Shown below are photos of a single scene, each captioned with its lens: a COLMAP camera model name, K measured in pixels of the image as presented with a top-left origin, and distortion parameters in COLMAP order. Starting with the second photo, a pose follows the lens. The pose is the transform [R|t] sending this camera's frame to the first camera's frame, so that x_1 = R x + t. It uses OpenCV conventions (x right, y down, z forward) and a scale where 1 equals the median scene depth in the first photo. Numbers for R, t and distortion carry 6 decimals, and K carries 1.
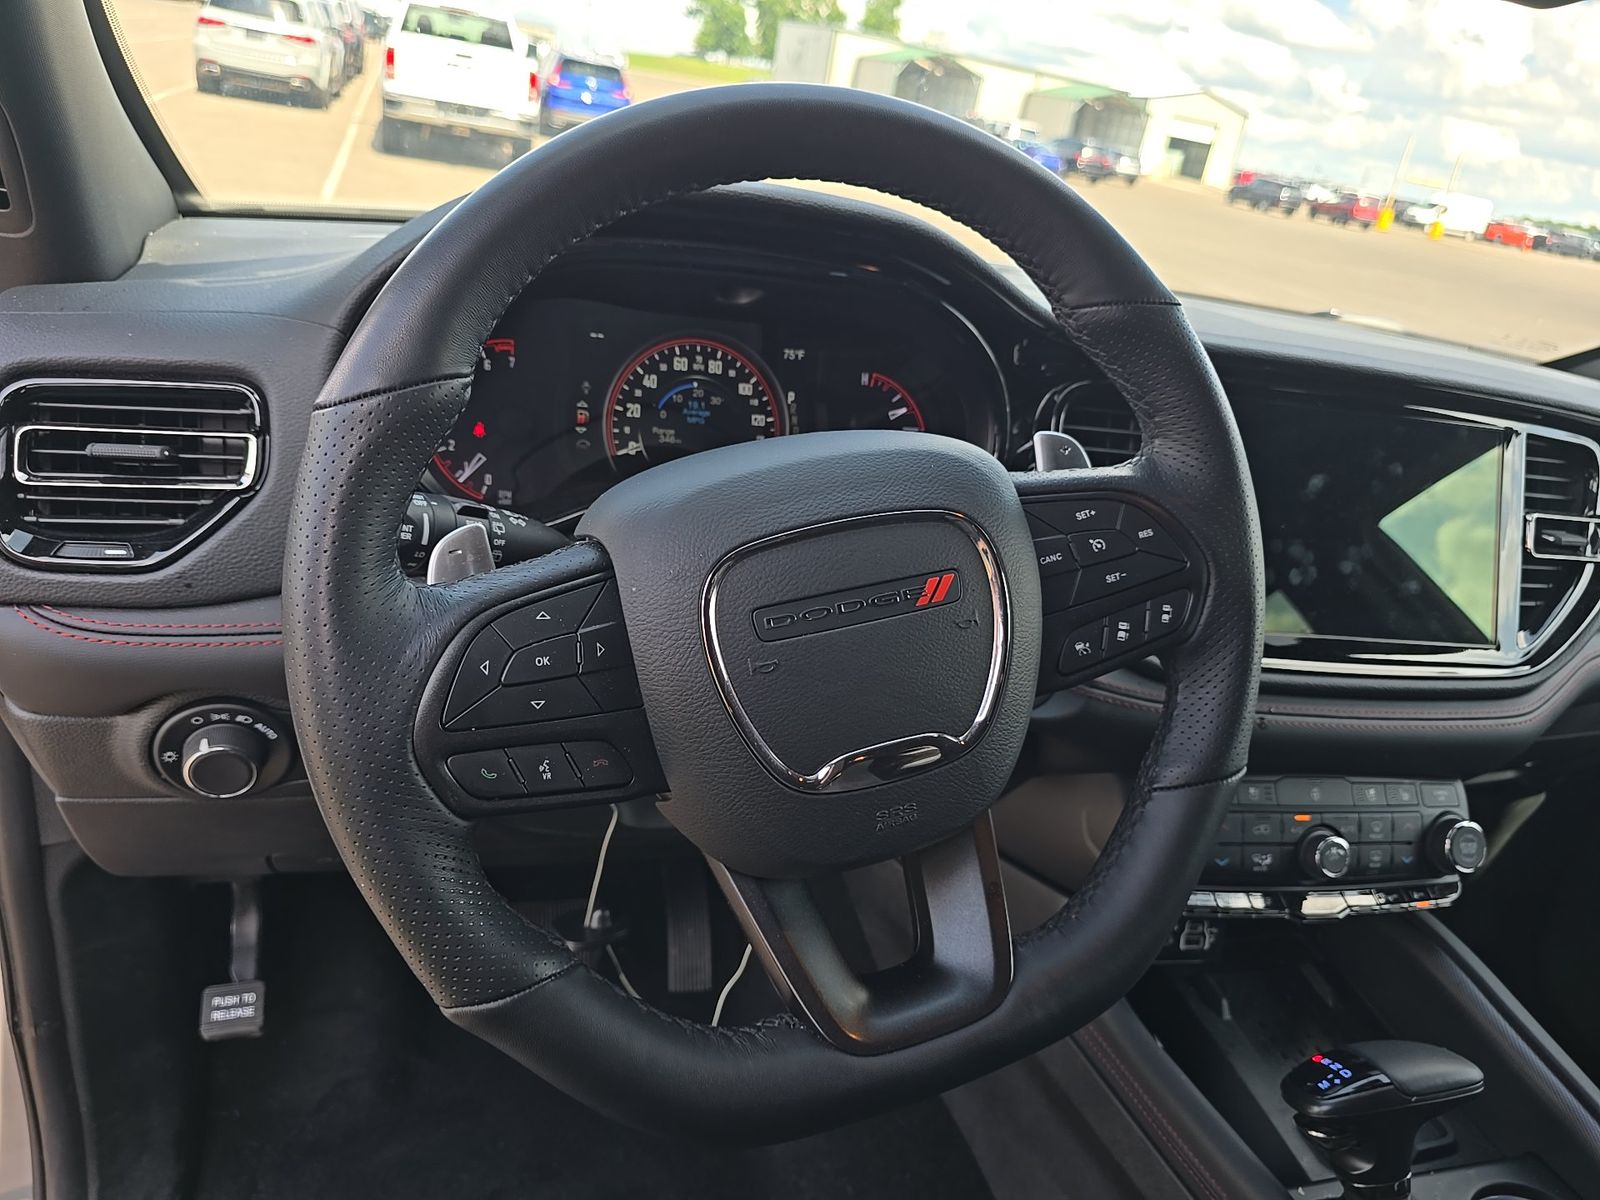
lens RADIAL K [[1041.5, 0, 800.0], [0, 1041.5, 600.0], [0, 0, 1]] dist [-0.030981, -0.003867]
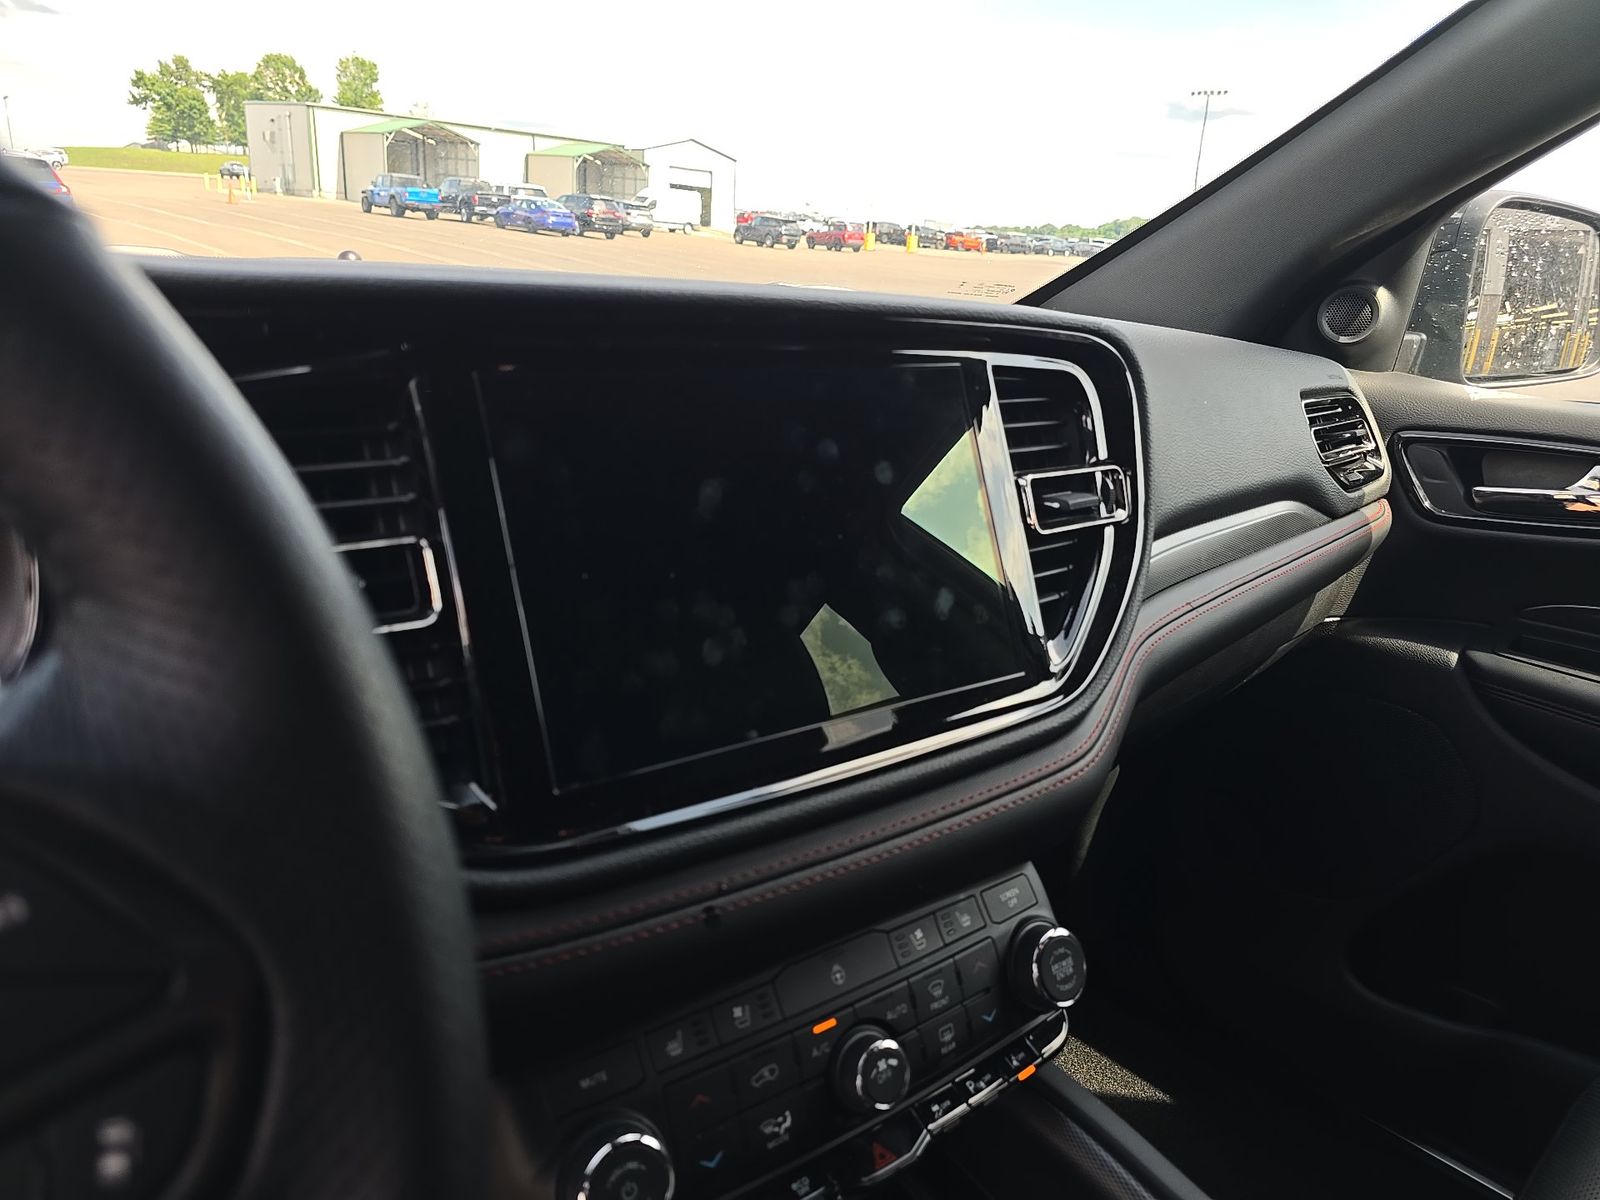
lens RADIAL K [[1041.5, 0, 800.0], [0, 1041.5, 600.0], [0, 0, 1]] dist [-0.030981, -0.003867]
pose [[0.905119, -0.222329, 0.362394, 0.402853], [0.239680, 0.970847, -0.003010, -0.049199], [-0.351160, 0.089583, 0.932020, 0.535607]]
